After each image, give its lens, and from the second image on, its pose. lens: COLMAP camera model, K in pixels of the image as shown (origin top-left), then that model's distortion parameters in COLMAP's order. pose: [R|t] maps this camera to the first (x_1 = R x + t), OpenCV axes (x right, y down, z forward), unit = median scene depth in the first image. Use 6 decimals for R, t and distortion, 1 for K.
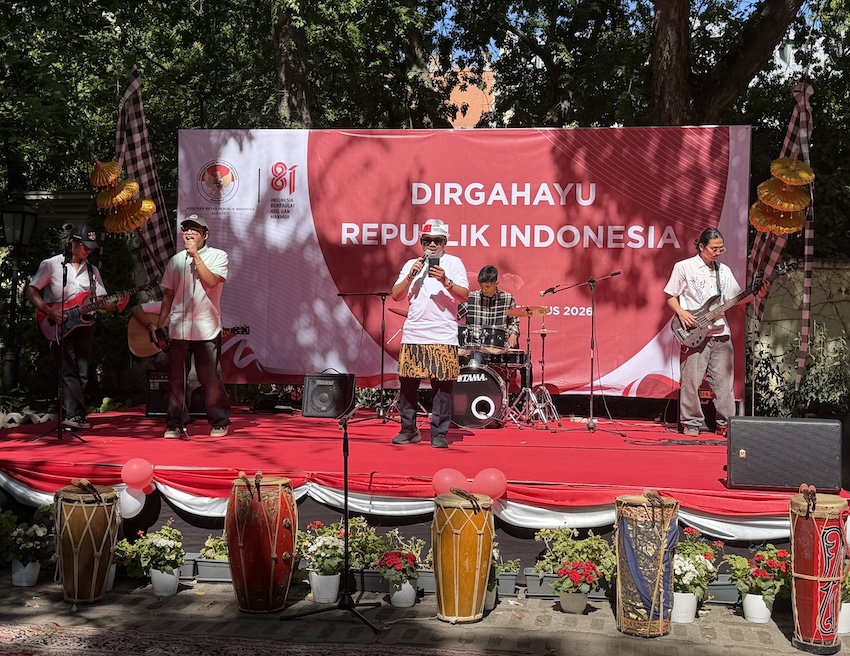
lens RADIAL K [[1253.7, 0, 425.0], [0, 1253.7, 328.0], [0, 0, 1]] dist [0.065015, 0.007309]
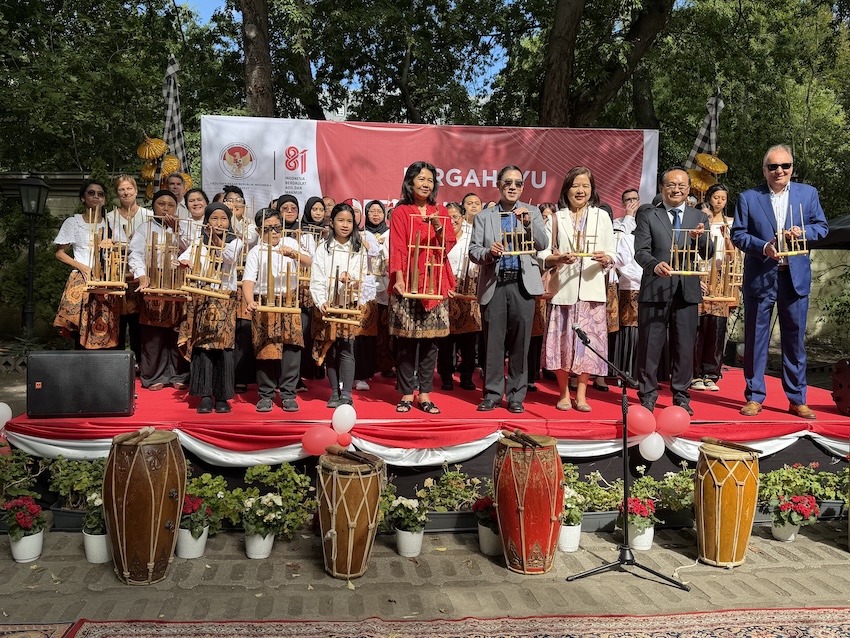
lens RADIAL K [[781.6, 0, 420.3], [0, 781.6, 320.7], [0, 0, 1]] dist [0.118567, -0.214755]
pose [[0.961734, -0.021773, 0.273120, -0.215371], [0.007101, 0.998483, 0.054594, -0.005221], [-0.273894, -0.050565, 0.960430, 0.236143]]
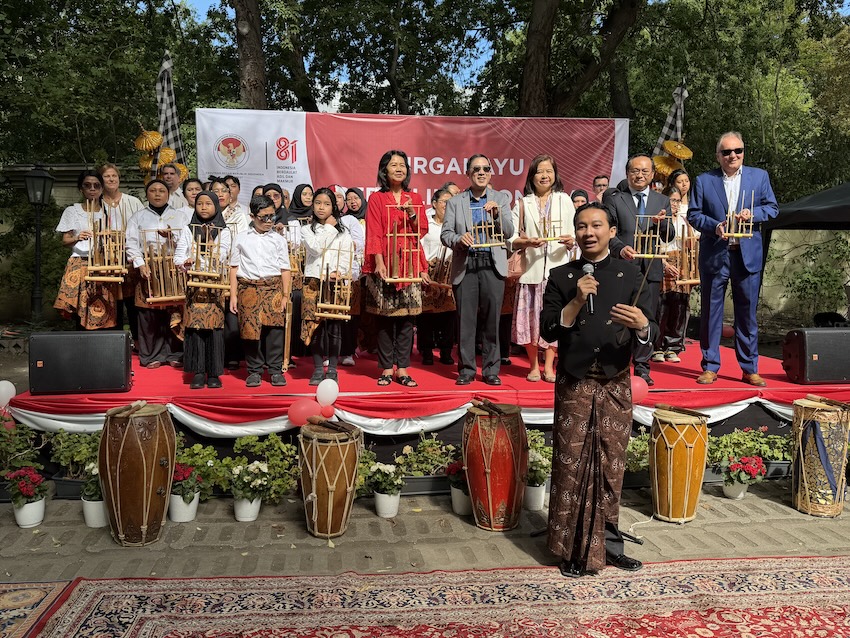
lens RADIAL K [[739.4, 0, 425.0], [0, 739.4, 319.0], [0, 0, 1]] dist [0.123287, -0.220767]
pose [[0.958412, -0.039323, 0.282668, -0.206290], [0.018187, 0.996864, 0.077011, -0.003785], [-0.284810, -0.068667, 0.956121, 0.226805]]
